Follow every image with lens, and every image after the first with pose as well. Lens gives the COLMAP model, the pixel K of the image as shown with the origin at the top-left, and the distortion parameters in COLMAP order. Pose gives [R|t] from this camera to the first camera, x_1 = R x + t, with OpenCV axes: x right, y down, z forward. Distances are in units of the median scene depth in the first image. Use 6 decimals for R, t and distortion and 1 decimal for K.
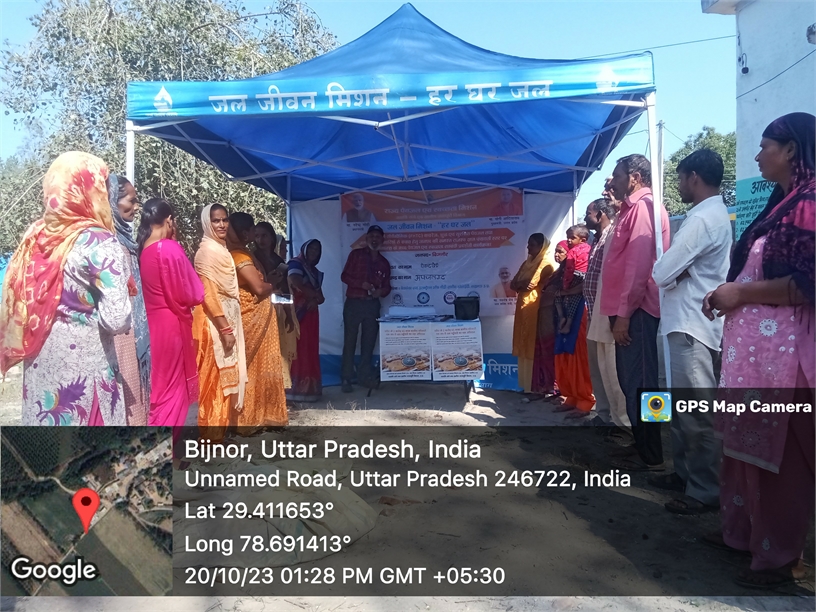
lens RADIAL K [[671.6, 0, 388.1], [0, 671.6, 303.4], [0, 0, 1]] dist [-0.007999, -0.001479]
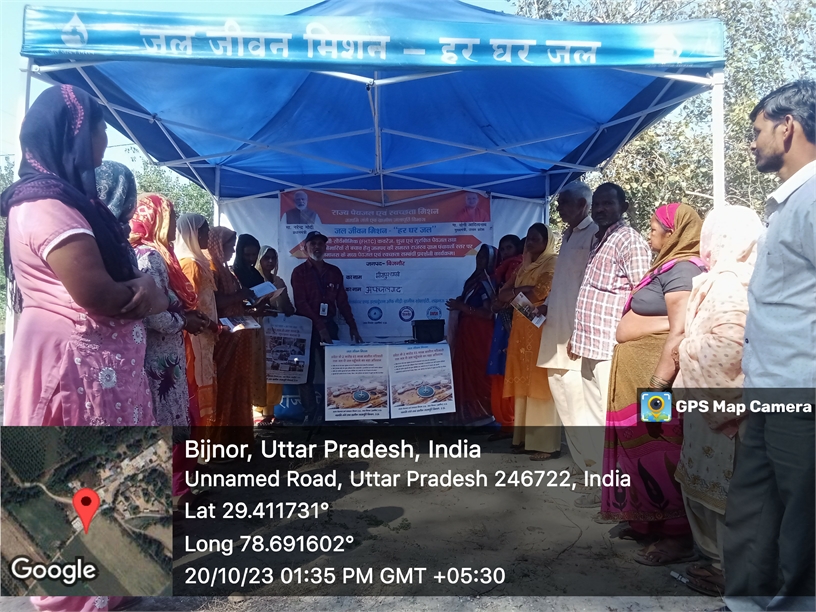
lens RADIAL K [[653.8, 0, 392.8], [0, 653.8, 309.7], [0, 0, 1]] dist [-0.055229, -0.004058]
pose [[0.987016, 0.017235, 0.159695, -0.061270], [-0.015820, 0.999824, -0.010126, -0.004839], [-0.159841, 0.007468, 0.987114, 0.167510]]
